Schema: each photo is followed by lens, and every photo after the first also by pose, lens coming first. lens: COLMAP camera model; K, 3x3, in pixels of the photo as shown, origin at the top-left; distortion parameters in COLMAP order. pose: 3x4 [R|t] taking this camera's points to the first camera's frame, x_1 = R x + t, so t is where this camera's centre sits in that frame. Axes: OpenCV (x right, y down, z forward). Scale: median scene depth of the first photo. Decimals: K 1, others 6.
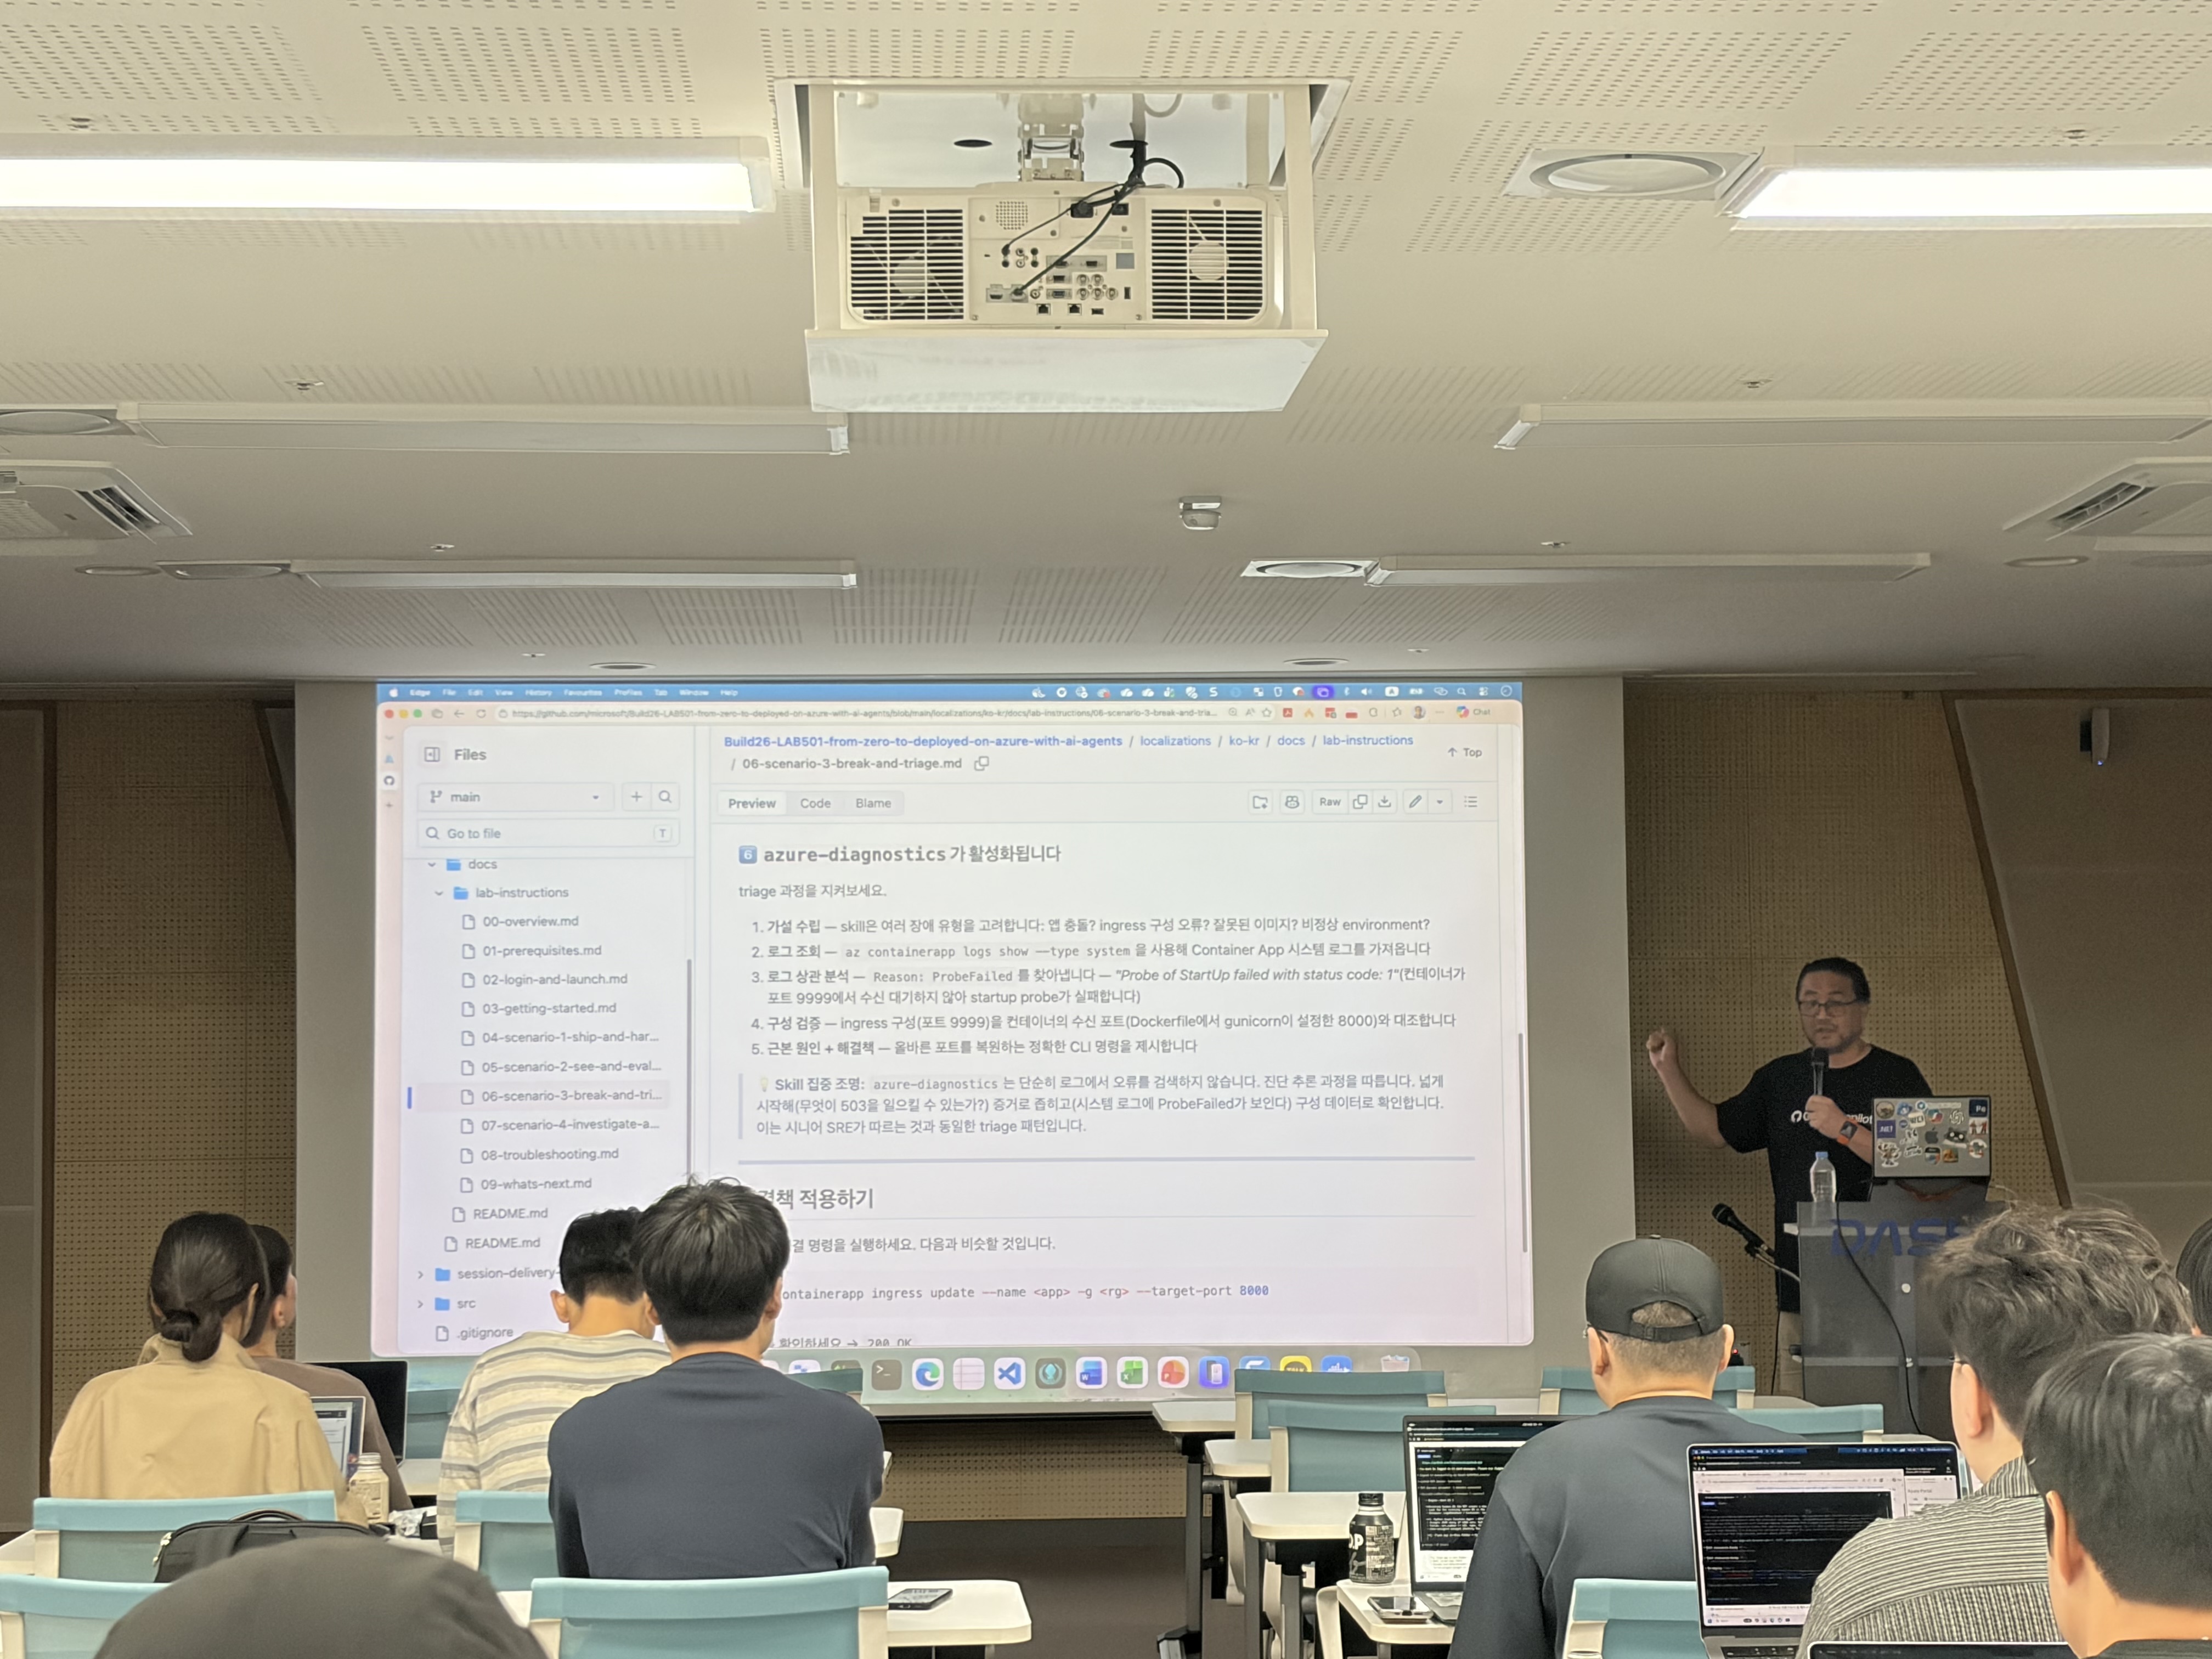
lens RADIAL K [[4145.9, 0, 1023.8], [0, 4145.9, 823.9], [0, 0, 1]] dist [0.479339, -3.383505]
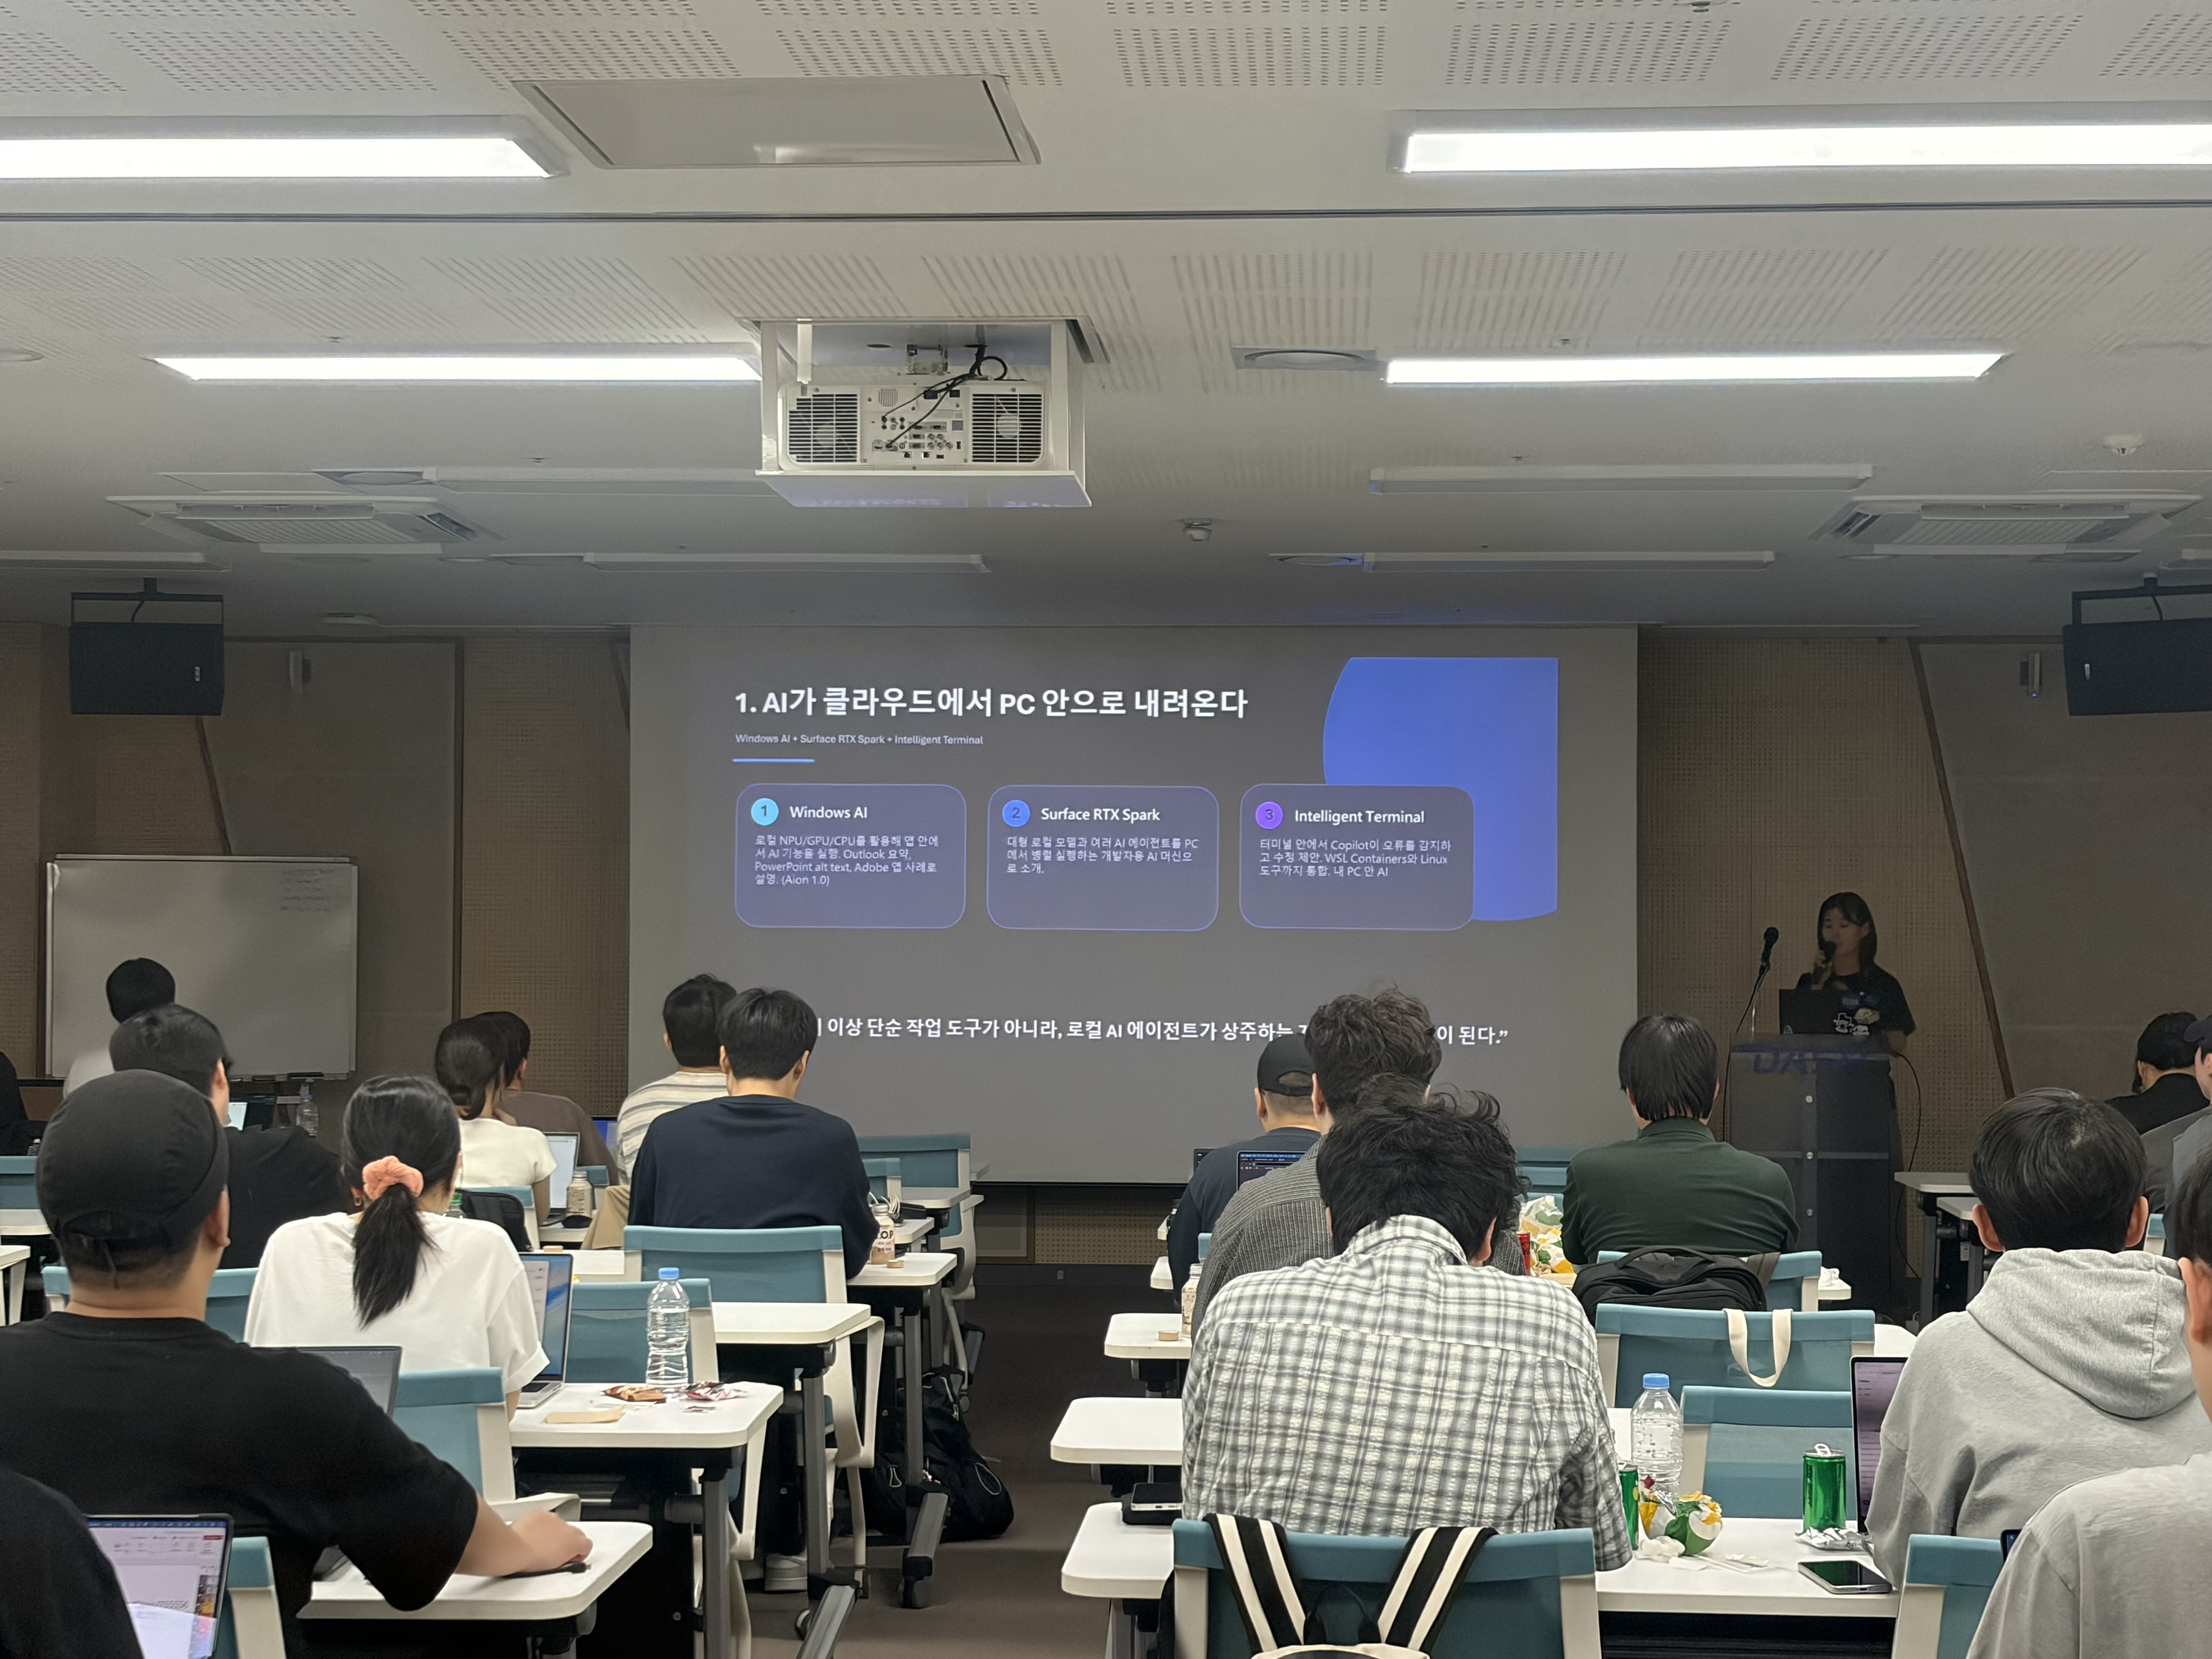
lens RADIAL K [[3889.7, 0, 1106.0], [0, 3889.7, 829.5], [0, 0, 1]] dist [0.055748, 0.209746]
pose [[0.995746, 0.006495, -0.091906, 0.220638], [-0.003556, 0.999478, 0.032109, -0.027028], [0.092067, -0.031646, 0.995250, -0.497884]]
